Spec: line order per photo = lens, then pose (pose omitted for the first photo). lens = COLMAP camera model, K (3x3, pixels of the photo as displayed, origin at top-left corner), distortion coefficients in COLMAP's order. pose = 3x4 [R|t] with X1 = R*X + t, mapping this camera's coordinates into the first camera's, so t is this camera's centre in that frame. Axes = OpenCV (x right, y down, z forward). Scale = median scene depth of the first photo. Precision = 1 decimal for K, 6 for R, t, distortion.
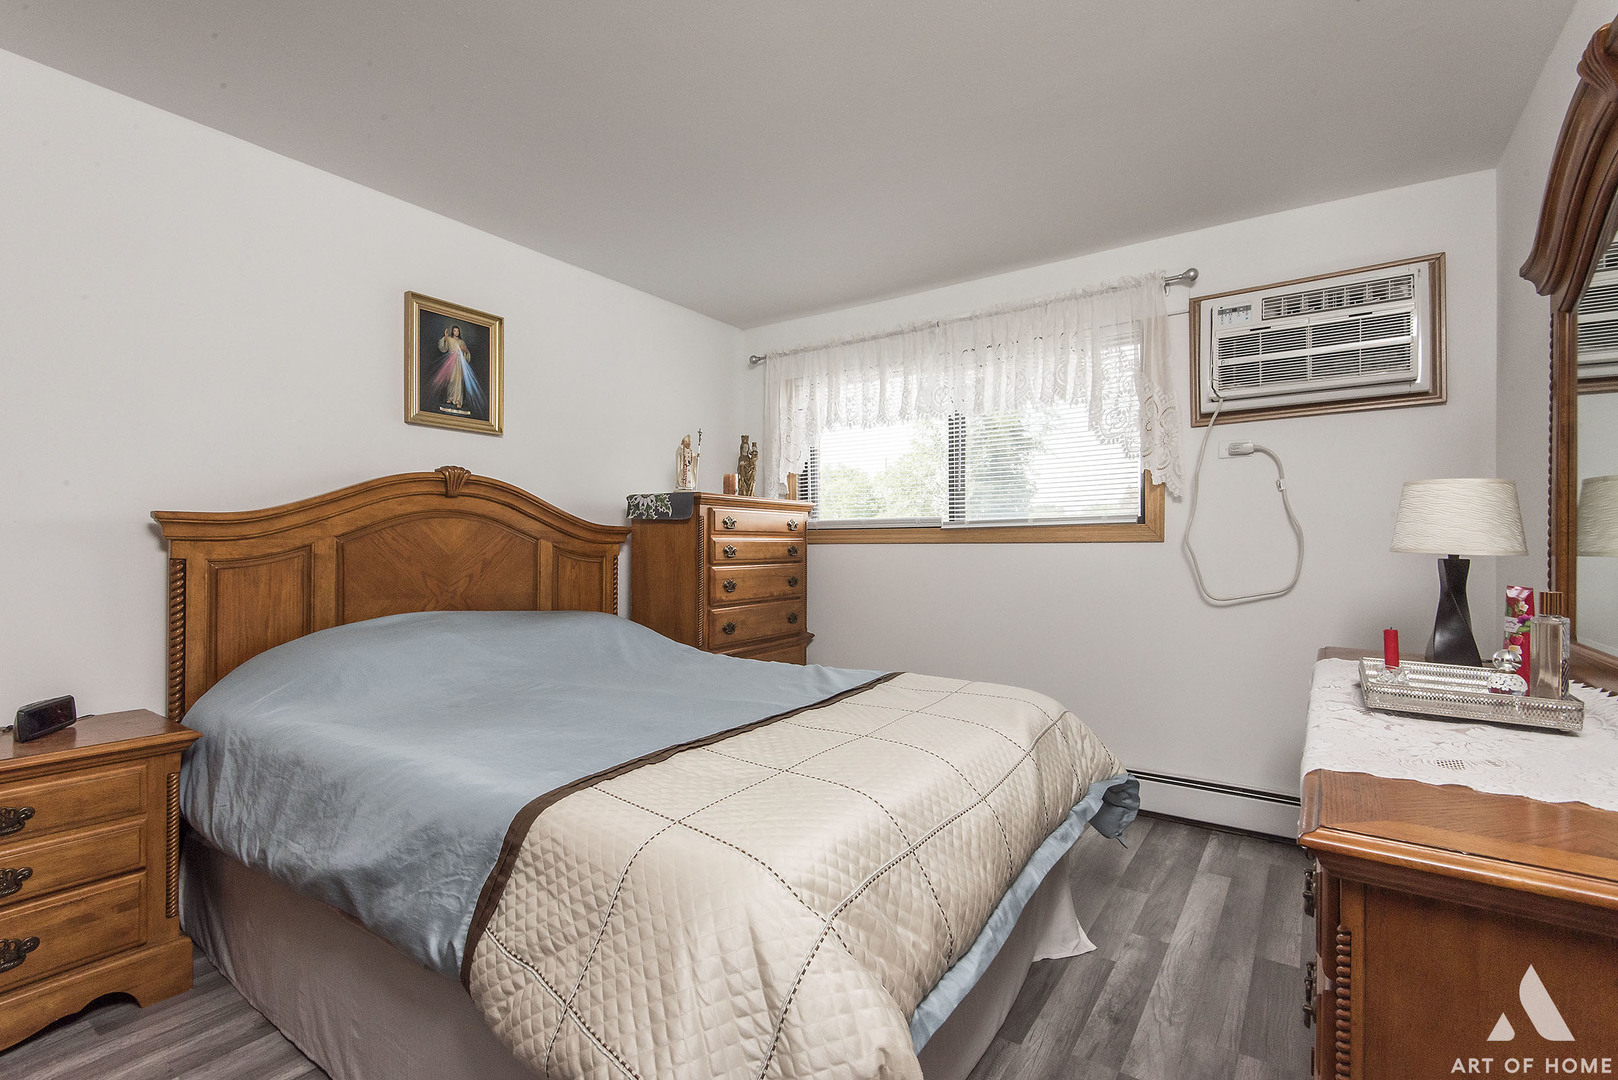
lens RADIAL K [[709.0, 0, 805.2], [0, 709.0, 539.8], [0, 0, 1]] dist [0.018708, -0.007749]
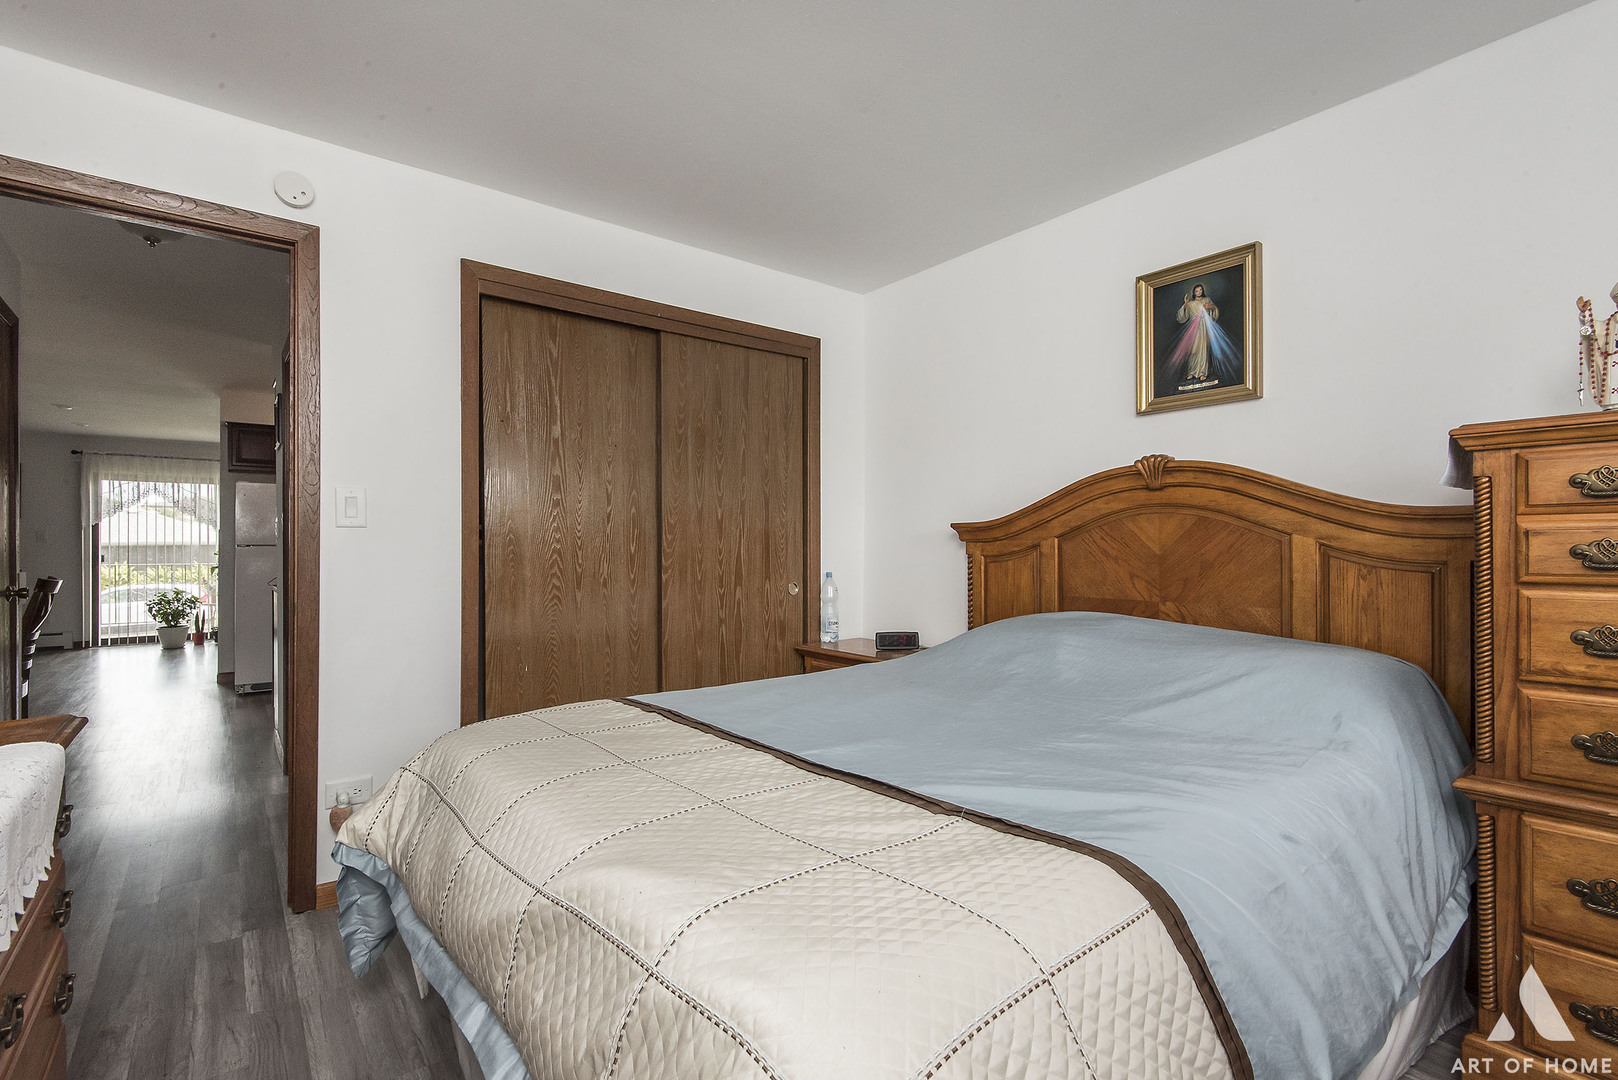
lens RADIAL K [[709.0, 0, 800.4], [0, 709.0, 544.2], [0, 0, 1]] dist [0.018708, -0.007749]
pose [[-0.258508, -0.002678, -0.966005, 0.464620], [0.013069, 0.999895, -0.006269, 0.007850], [0.965921, -0.014246, -0.258446, 0.780749]]
